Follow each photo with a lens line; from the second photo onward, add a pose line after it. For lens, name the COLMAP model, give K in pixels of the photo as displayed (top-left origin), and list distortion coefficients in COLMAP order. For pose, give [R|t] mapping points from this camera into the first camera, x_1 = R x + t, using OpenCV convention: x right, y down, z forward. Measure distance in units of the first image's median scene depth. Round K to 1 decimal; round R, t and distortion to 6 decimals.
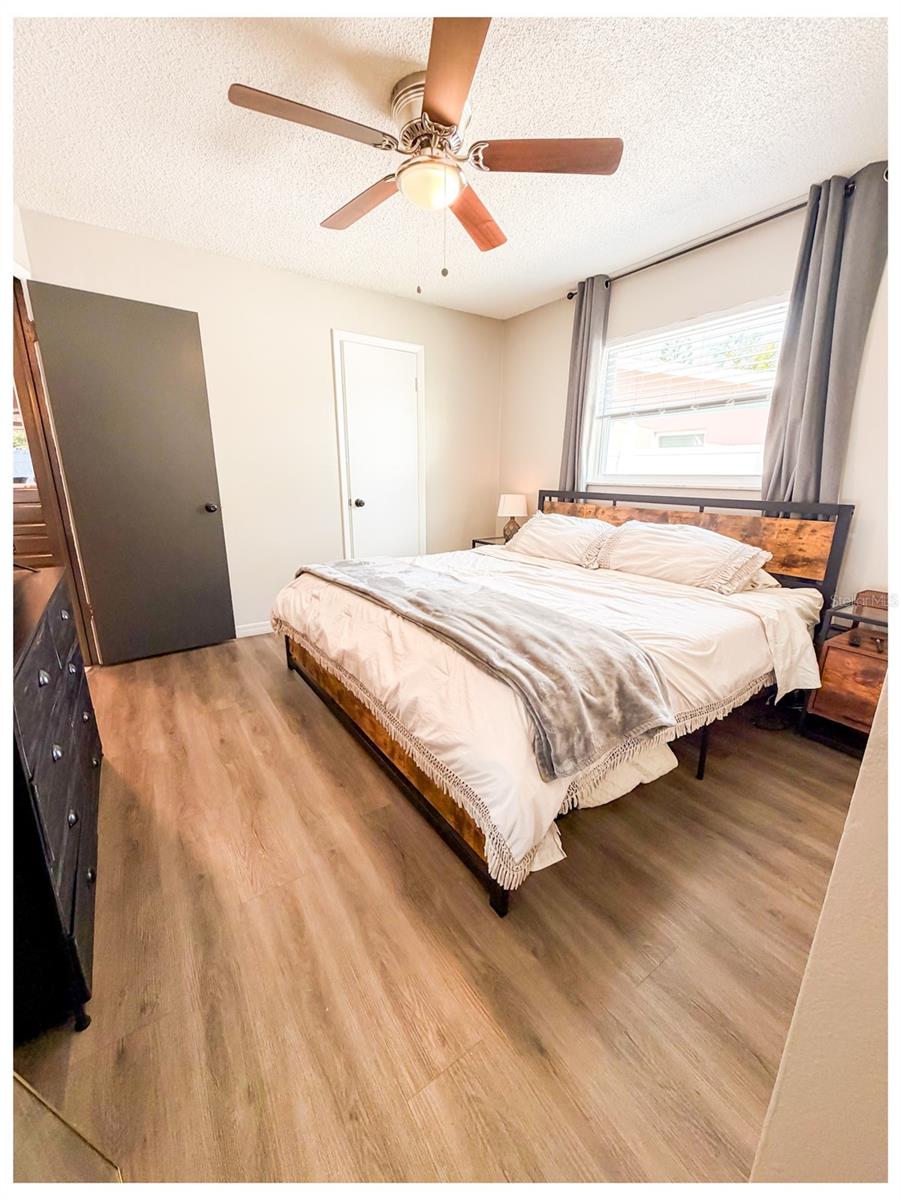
lens RADIAL K [[465.2, 0, 451.0], [0, 465.2, 597.5], [0, 0, 1]] dist [0.000990, -0.000314]
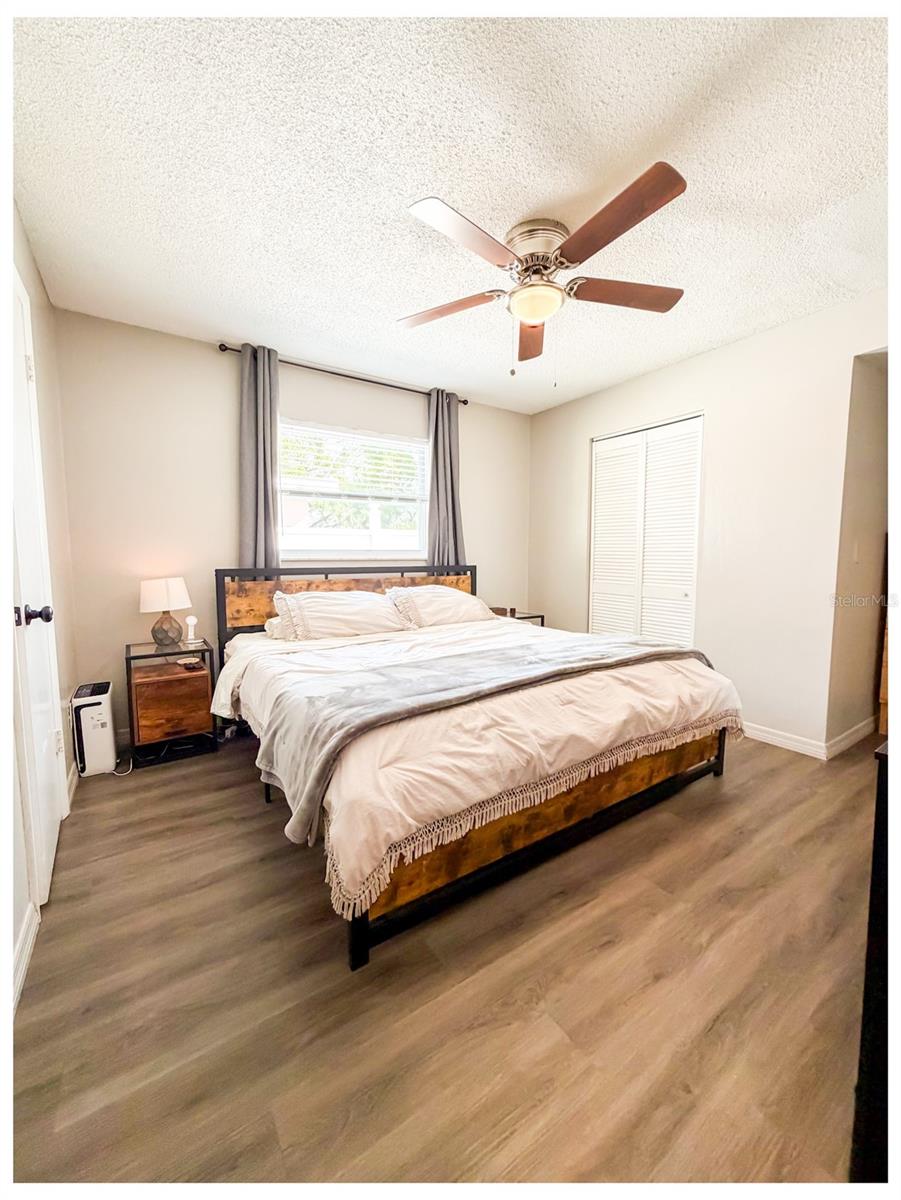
lens RADIAL K [[465.2, 0, 451.0], [0, 465.2, 597.5], [0, 0, 1]] dist [0.000990, -0.000314]
pose [[0.000395, -0.095546, 0.995425, -0.869448], [0.260873, 0.960966, 0.092135, -0.234900], [-0.965373, 0.259643, 0.025305, 0.934236]]
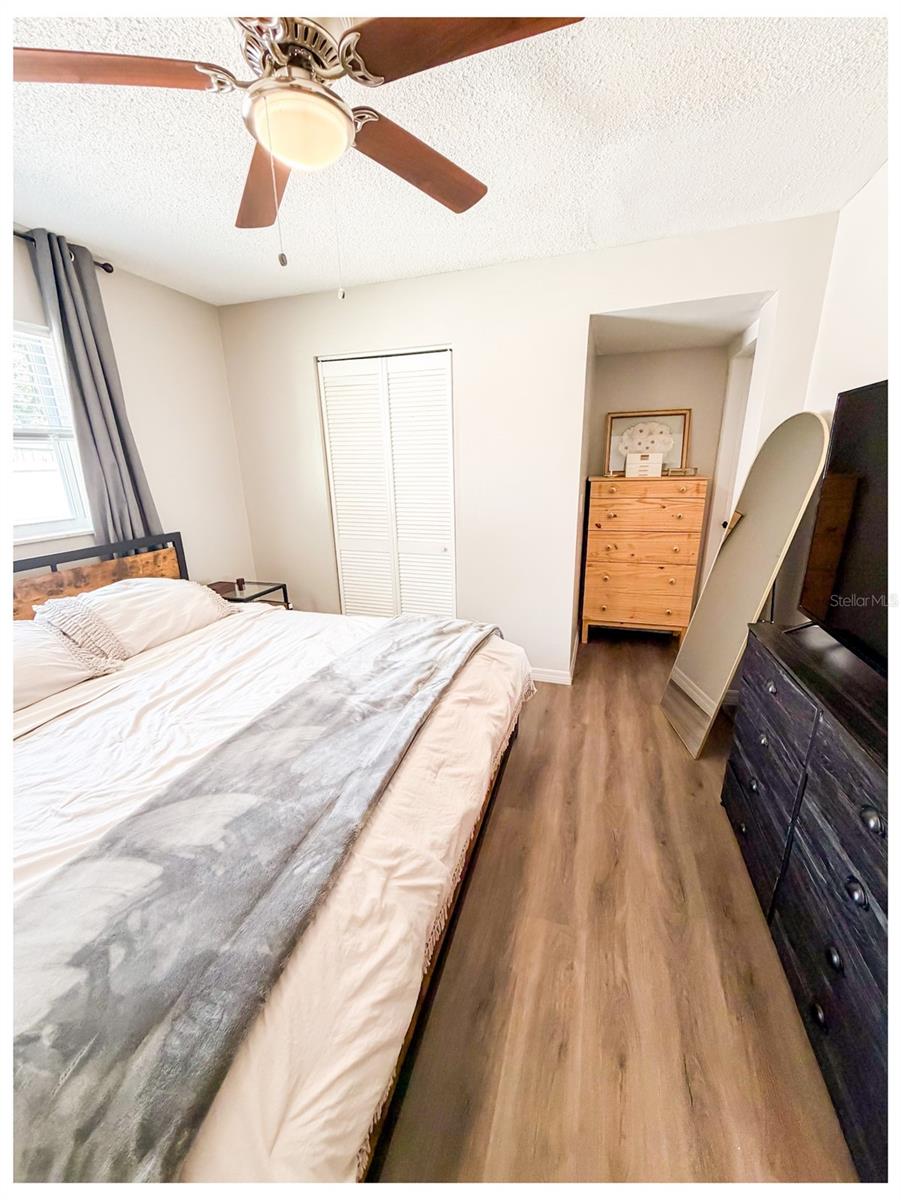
lens RADIAL K [[465.2, 0, 451.0], [0, 465.2, 597.5], [0, 0, 1]] dist [0.000990, -0.000314]
pose [[-0.620157, -0.217788, 0.753640, -0.554184], [0.220403, 0.873623, 0.433827, -0.376851], [-0.752880, 0.435146, -0.493782, 0.993065]]
